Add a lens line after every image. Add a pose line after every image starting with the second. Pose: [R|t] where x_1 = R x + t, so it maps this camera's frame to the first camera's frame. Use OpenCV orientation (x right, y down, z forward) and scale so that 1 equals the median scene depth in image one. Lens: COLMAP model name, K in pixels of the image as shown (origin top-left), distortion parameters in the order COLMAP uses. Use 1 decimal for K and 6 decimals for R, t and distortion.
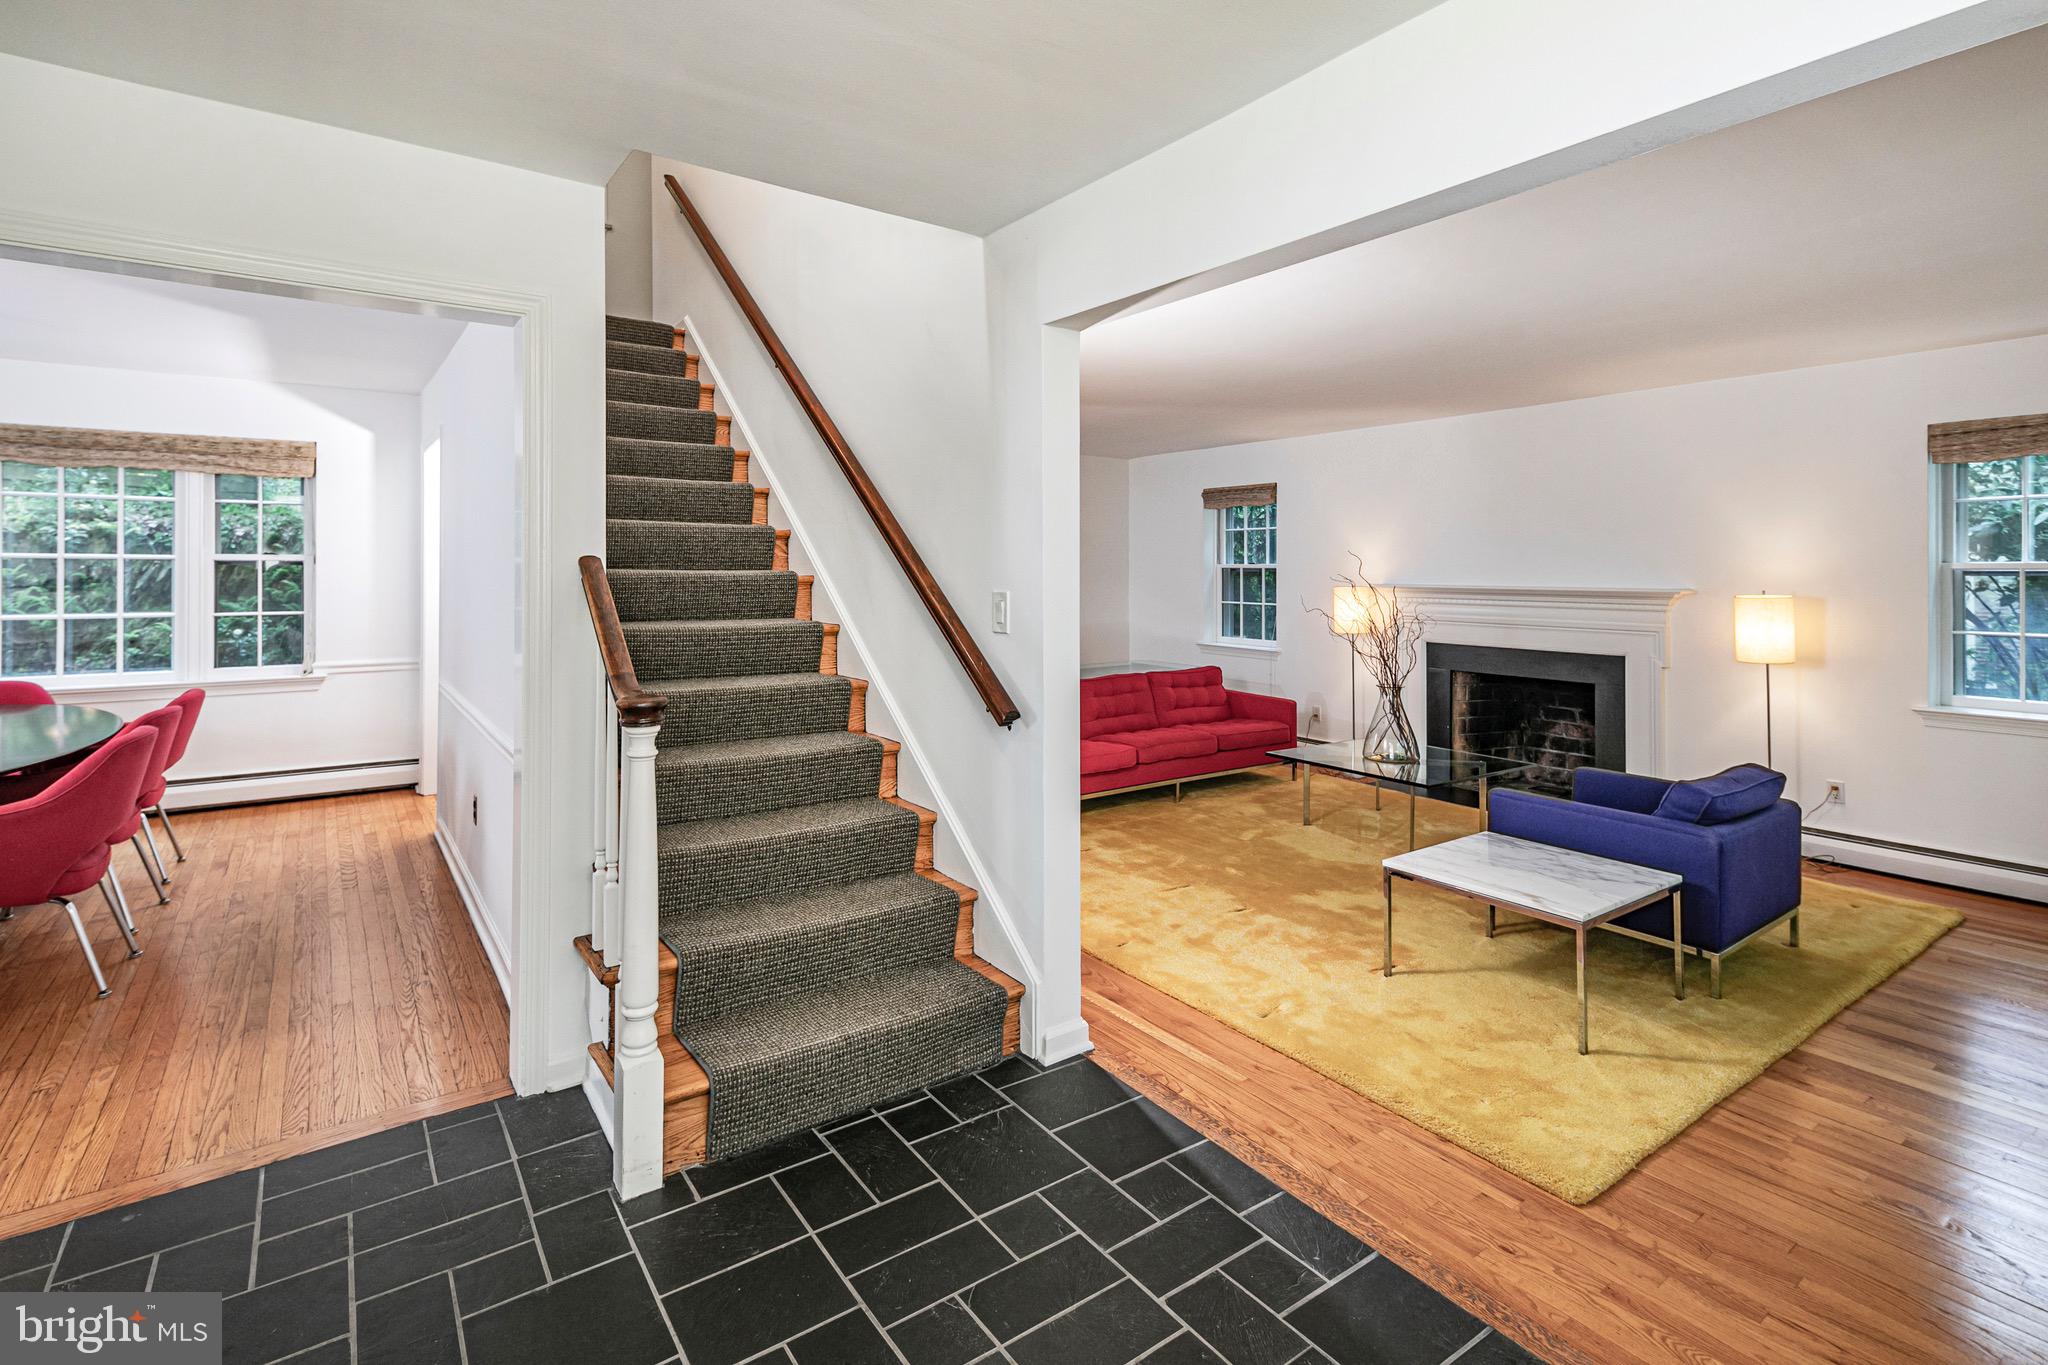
lens RADIAL K [[990.4, 0, 988.5], [0, 990.4, 558.8], [0, 0, 1]] dist [0.029633, -0.007412]
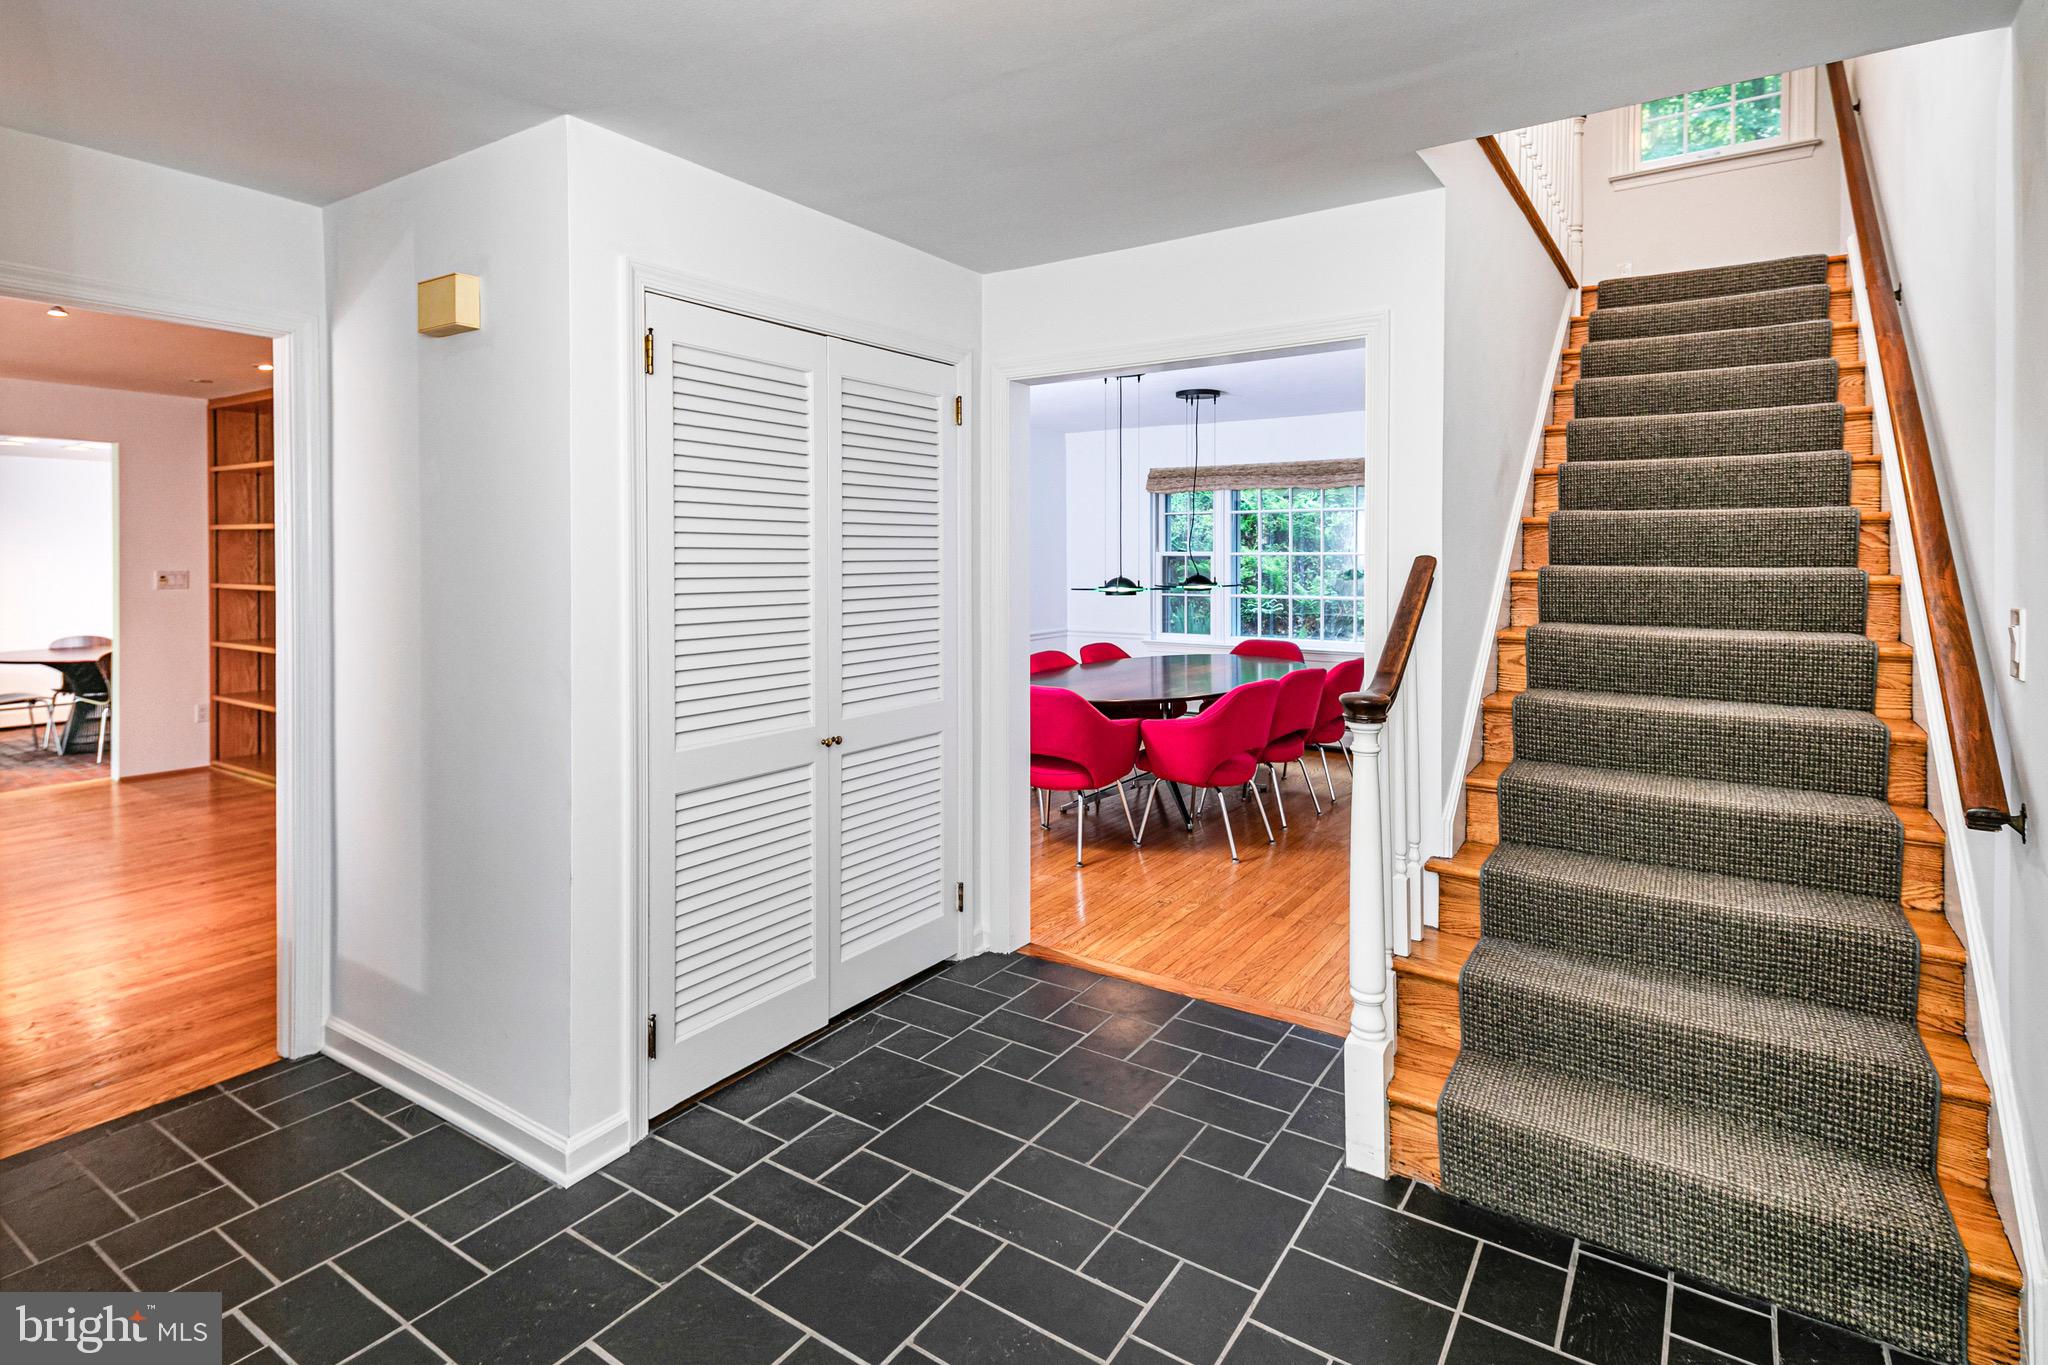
lens RADIAL K [[990.4, 0, 1040.9], [0, 990.4, 588.7], [0, 0, 1]] dist [0.029633, -0.007412]
pose [[0.382882, 0.026441, -0.923419, 0.360086], [0.008045, 0.999457, 0.031954, -0.002709], [0.923762, -0.019663, 0.382462, 0.238822]]
